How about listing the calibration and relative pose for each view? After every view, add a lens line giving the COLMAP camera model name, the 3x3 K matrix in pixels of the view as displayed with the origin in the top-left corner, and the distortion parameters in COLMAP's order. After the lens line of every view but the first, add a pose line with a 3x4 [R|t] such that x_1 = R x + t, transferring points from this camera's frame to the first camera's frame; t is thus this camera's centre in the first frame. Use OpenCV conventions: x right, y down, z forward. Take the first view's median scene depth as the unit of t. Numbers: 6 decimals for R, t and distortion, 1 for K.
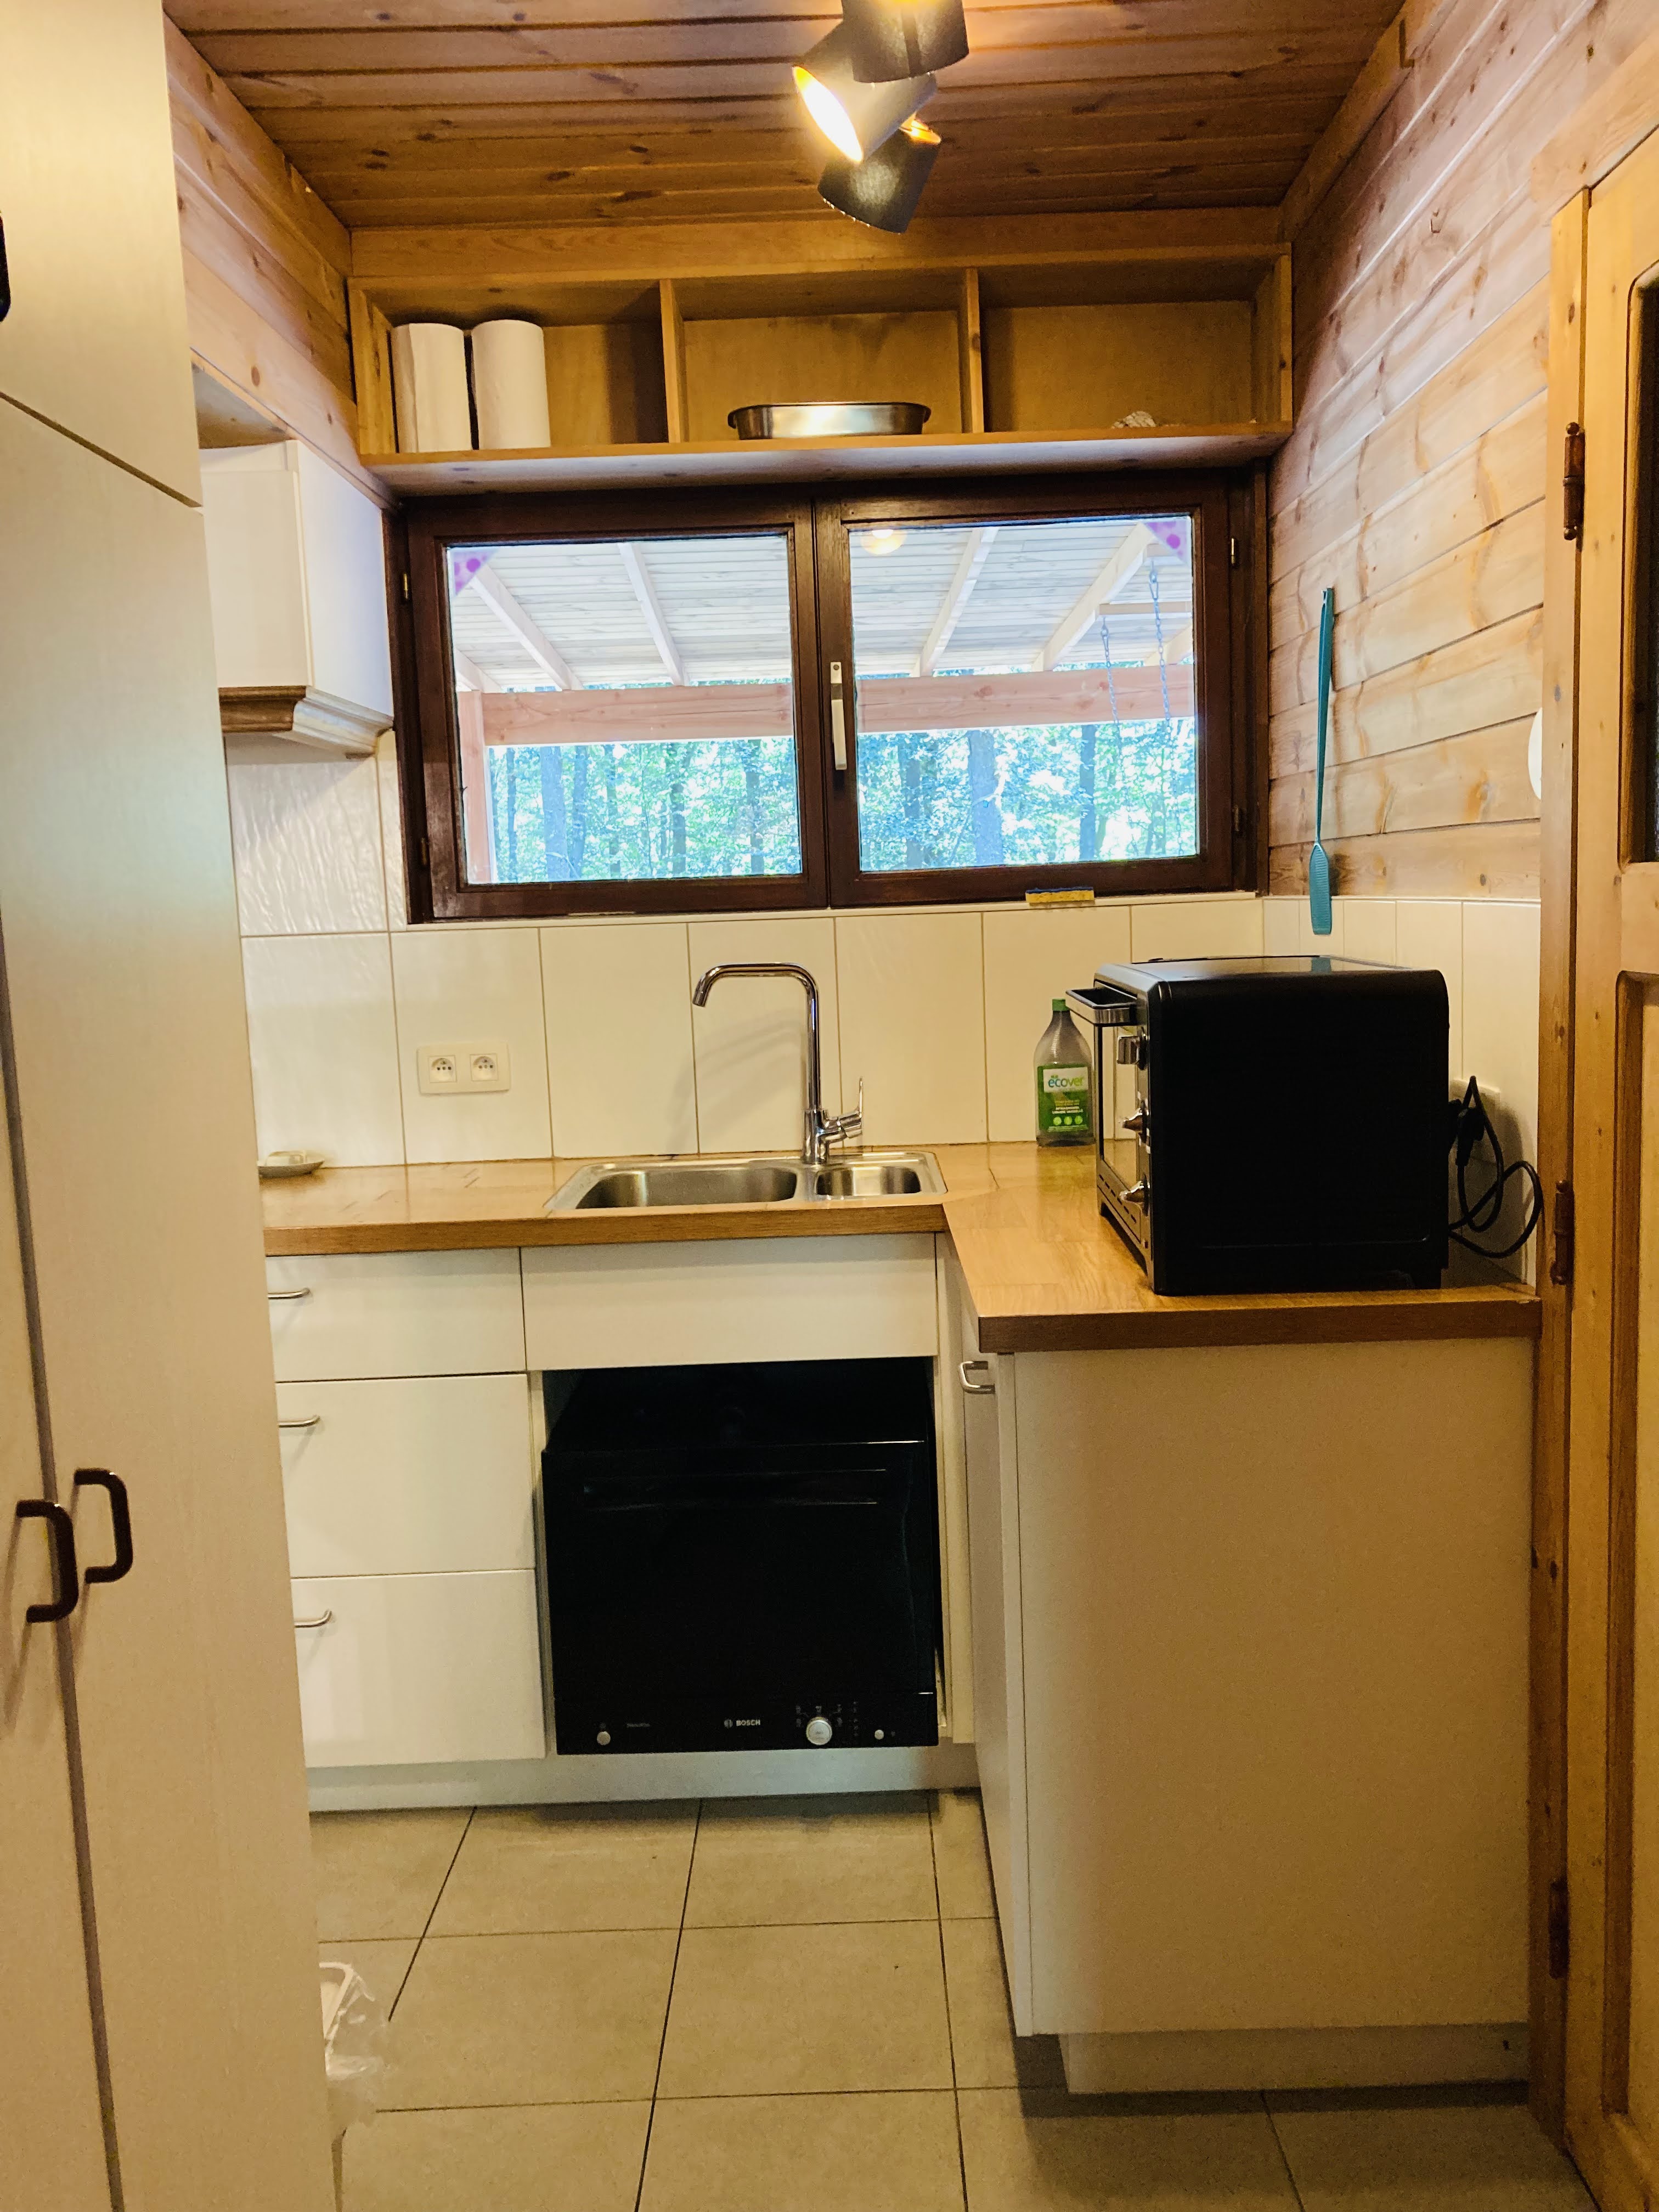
lens RADIAL K [[1814.8, 0, 838.8], [0, 1814.8, 1096.9], [0, 0, 1]] dist [0.064040, -0.001618]
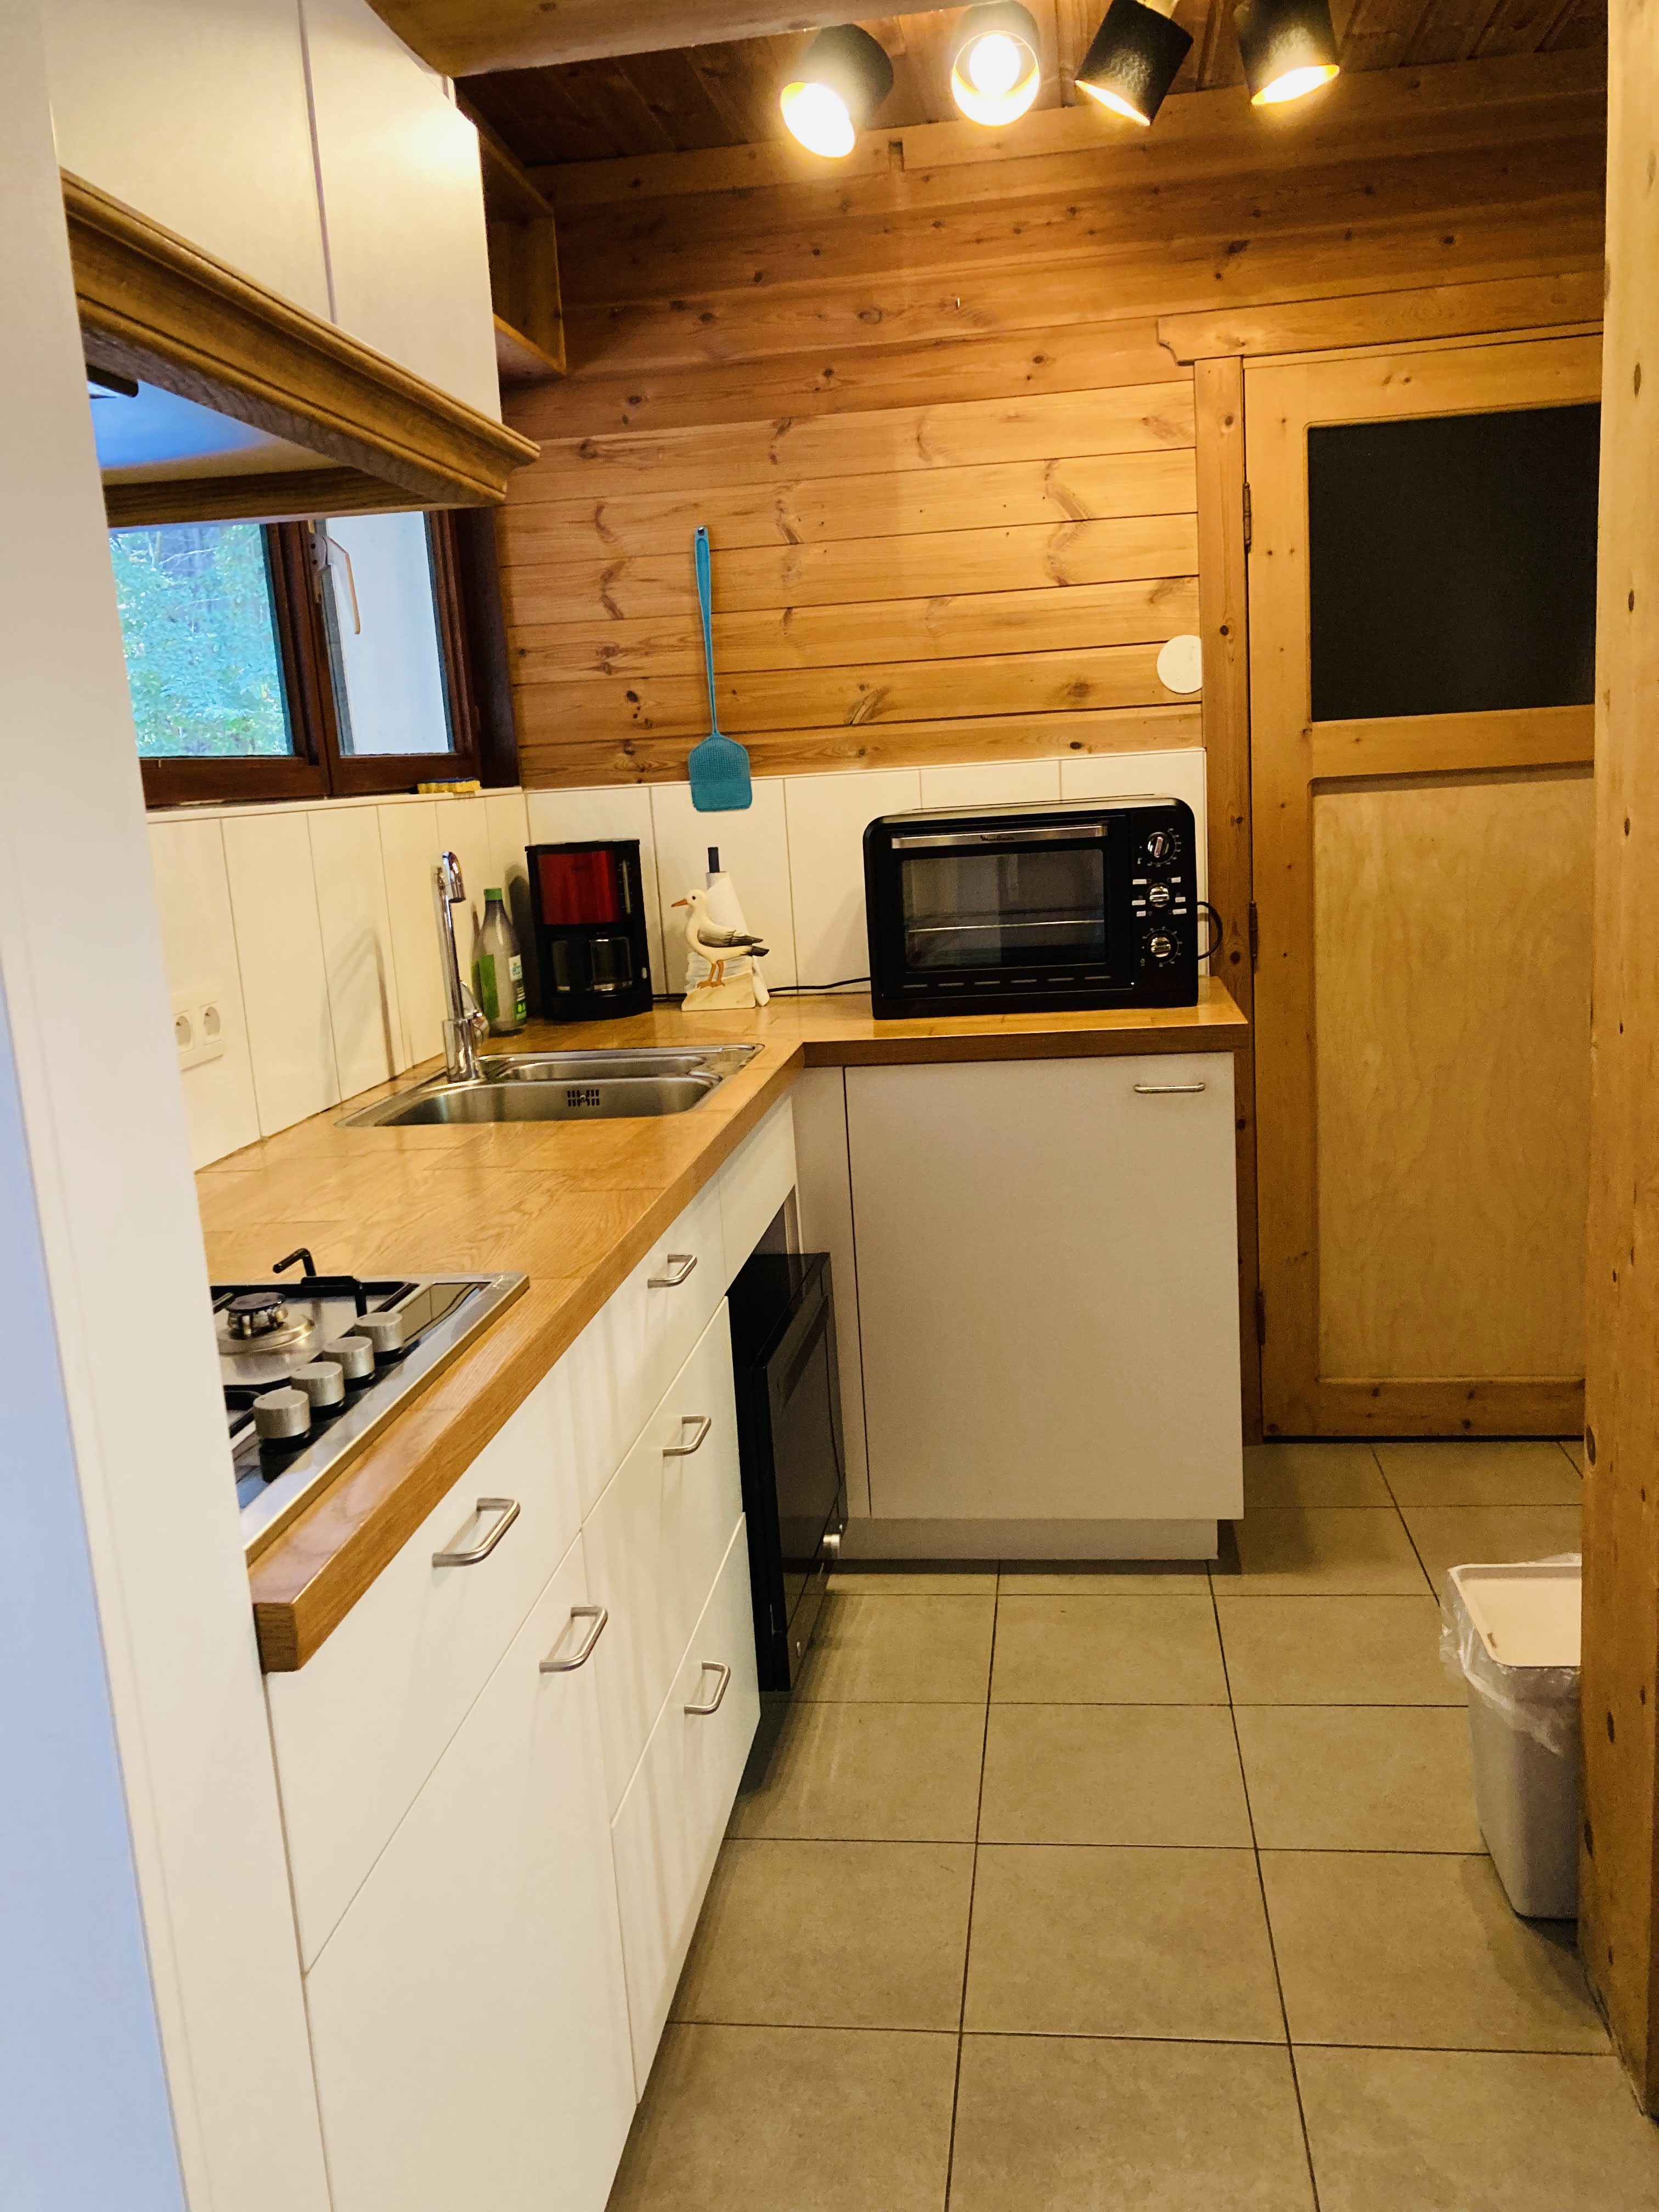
lens RADIAL K [[1810.5, 0, 829.5], [0, 1810.5, 1106.0], [0, 0, 1]] dist [0.065556, -0.000116]
pose [[0.125918, -0.154638, 0.979914, -0.848325], [0.166244, 0.977097, 0.132831, -0.038783], [-0.978012, 0.146179, 0.148742, 0.682366]]
